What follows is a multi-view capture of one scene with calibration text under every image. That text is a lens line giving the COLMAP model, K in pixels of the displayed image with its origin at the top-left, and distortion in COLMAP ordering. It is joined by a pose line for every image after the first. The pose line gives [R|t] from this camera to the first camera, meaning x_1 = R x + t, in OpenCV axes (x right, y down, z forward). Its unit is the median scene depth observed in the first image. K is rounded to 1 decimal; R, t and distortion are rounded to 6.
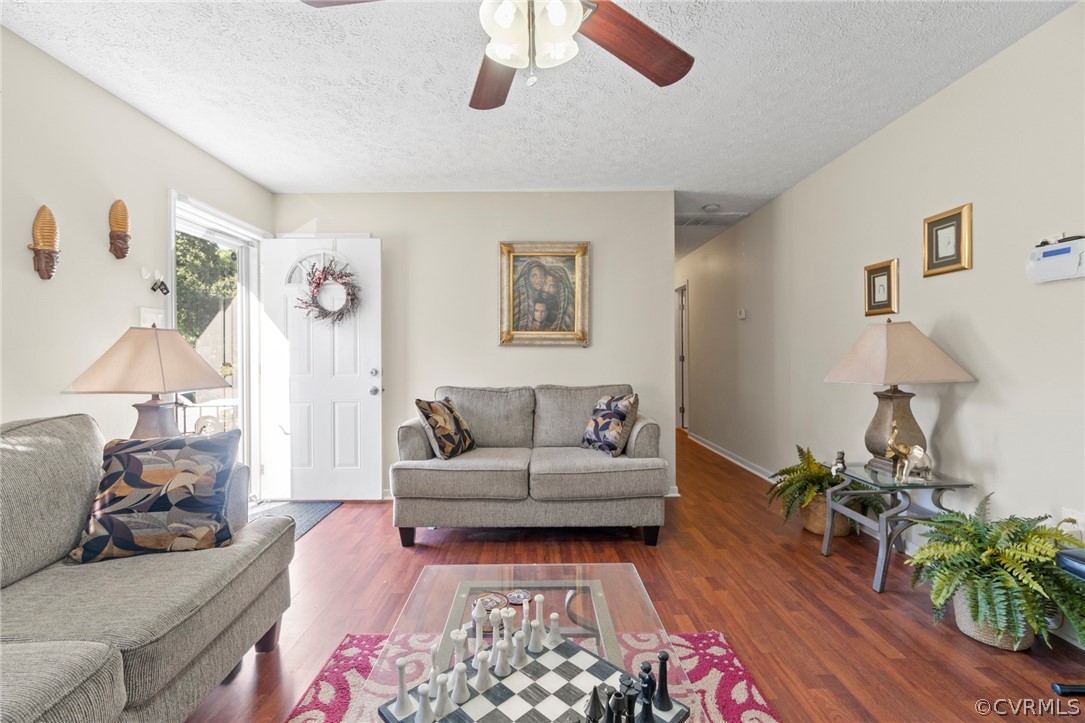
lens RADIAL K [[468.9, 0, 537.2], [0, 468.9, 354.5], [0, 0, 1]] dist [-0.008927, 0.002386]
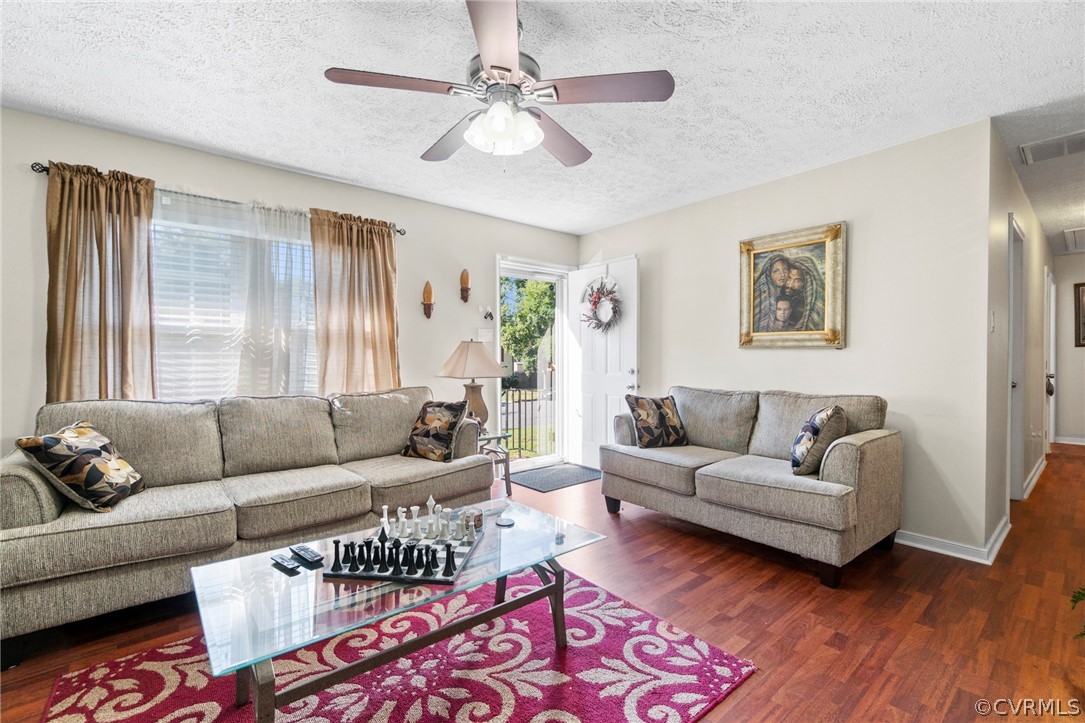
lens RADIAL K [[468.9, 0, 537.3], [0, 468.9, 365.2], [0, 0, 1]] dist [-0.008927, 0.002386]
pose [[0.630761, 0.017328, -0.775784, 0.444475], [-0.001546, 0.999777, 0.021075, -0.003342], [0.775976, -0.012094, 0.630647, 0.059332]]
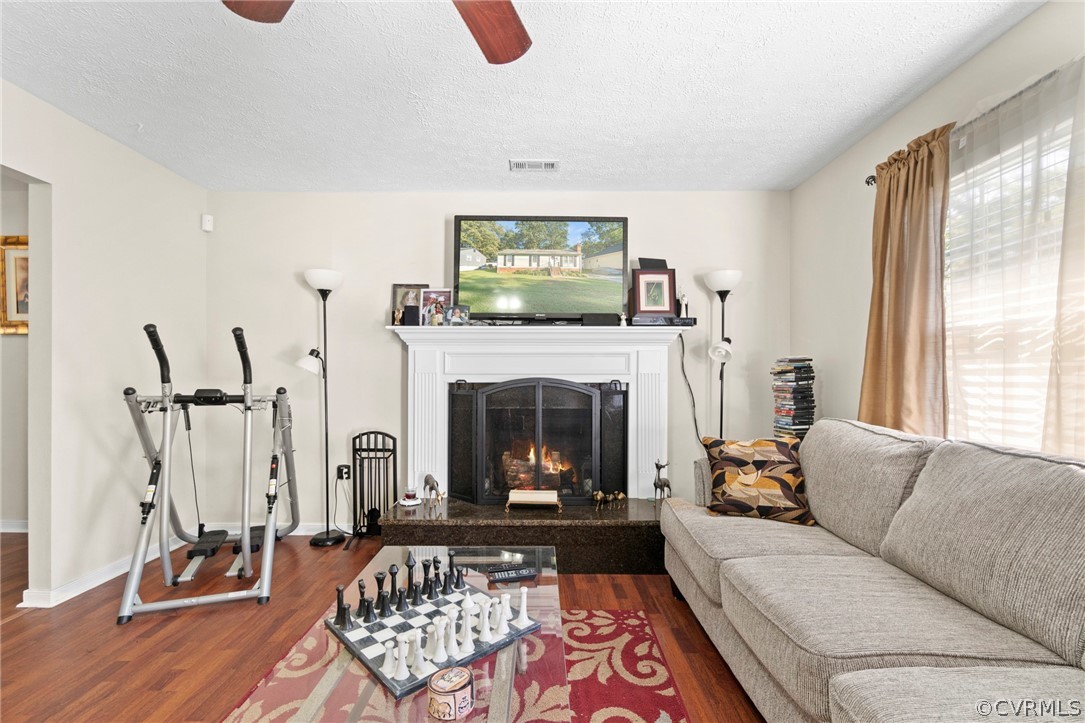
lens RADIAL K [[468.9, 0, 539.2], [0, 468.9, 380.9], [0, 0, 1]] dist [-0.008927, 0.002386]
pose [[-0.999890, 0.006747, 0.013205, -0.091847], [0.006852, 0.999945, 0.007943, 0.002860], [-0.013150, 0.008033, -0.999881, 0.619749]]
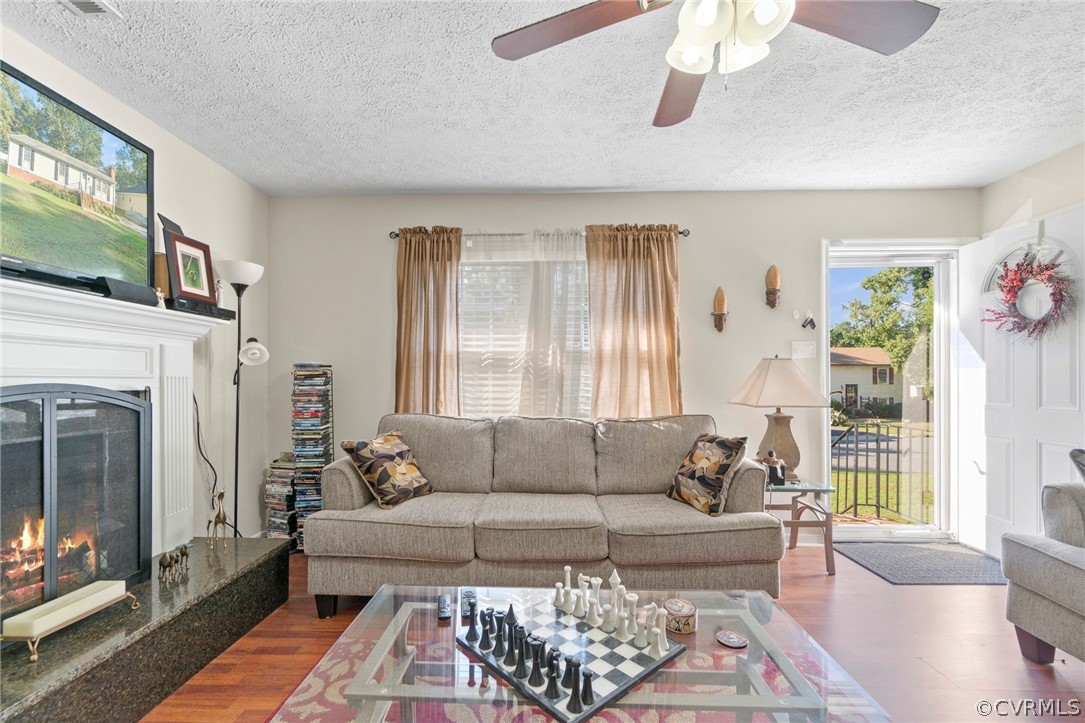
lens RADIAL K [[468.9, 0, 541.8], [0, 468.9, 380.0], [0, 0, 1]] dist [-0.008927, 0.002386]
pose [[-0.042496, 0.007745, -0.999067, 0.344869], [0.000722, 0.999970, 0.007721, -0.003441], [0.999096, -0.000393, -0.042500, 0.255172]]
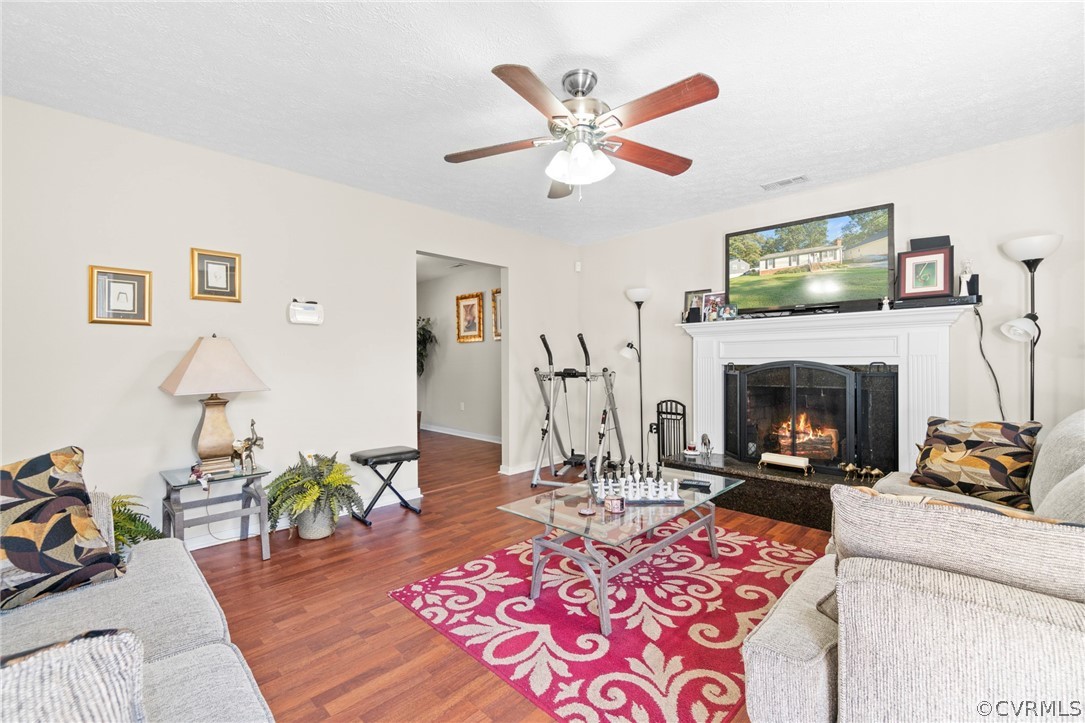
lens RADIAL K [[468.9, 0, 536.9], [0, 468.9, 358.5], [0, 0, 1]] dist [-0.008927, 0.002386]
pose [[-0.700077, 0.017337, 0.713857, -0.410296], [0.013493, 0.999848, -0.011051, 0.003035], [-0.713940, 0.001895, -0.700205, 0.857766]]
